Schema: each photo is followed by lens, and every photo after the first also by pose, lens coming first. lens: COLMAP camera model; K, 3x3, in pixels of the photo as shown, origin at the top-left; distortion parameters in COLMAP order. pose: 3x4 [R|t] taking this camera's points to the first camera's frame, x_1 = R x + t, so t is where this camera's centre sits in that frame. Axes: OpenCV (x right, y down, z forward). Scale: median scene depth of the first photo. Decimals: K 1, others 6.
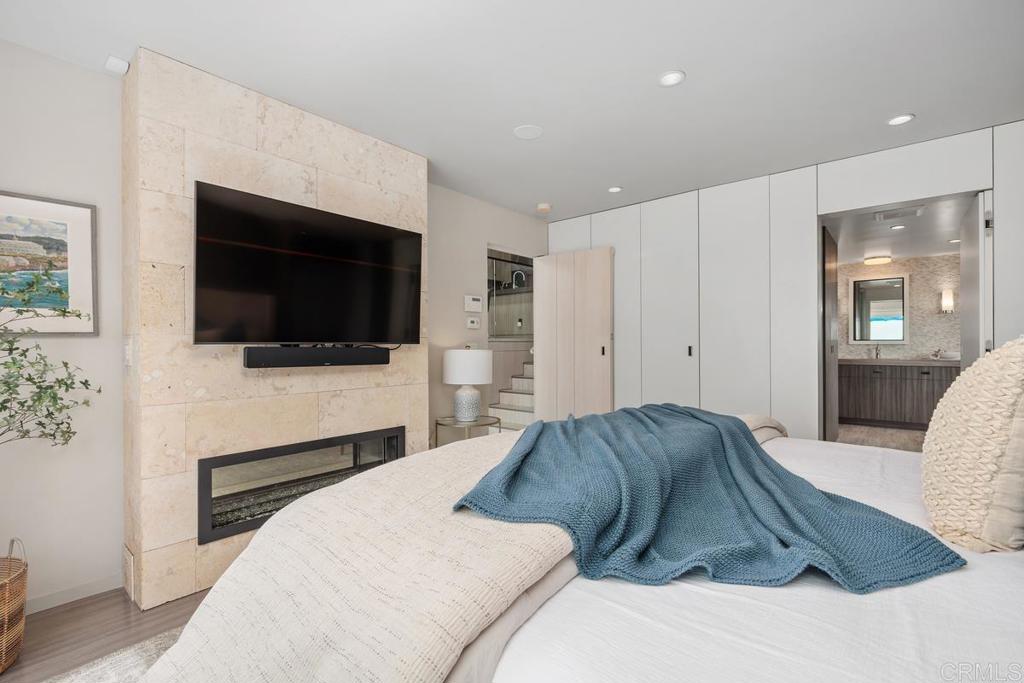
lens RADIAL K [[469.9, 0, 513.3], [0, 469.9, 342.6], [0, 0, 1]] dist [-0.003425, -0.000377]
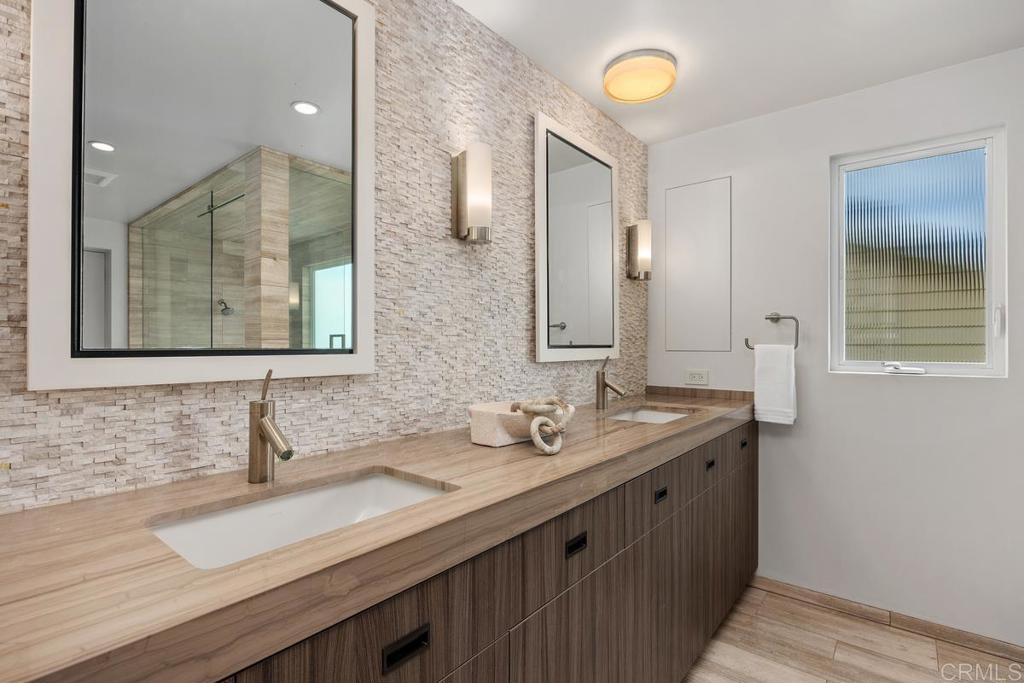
lens RADIAL K [[493.7, 0, 512.9], [0, 493.7, 336.8], [0, 0, 1]] dist [0.018178, -0.000306]
pose [[0.003852, 0.024038, 0.999704, 0.646424], [-0.000076, 0.999711, -0.024038, -0.006668], [-0.999993, 0.000017, 0.003853, 0.950459]]
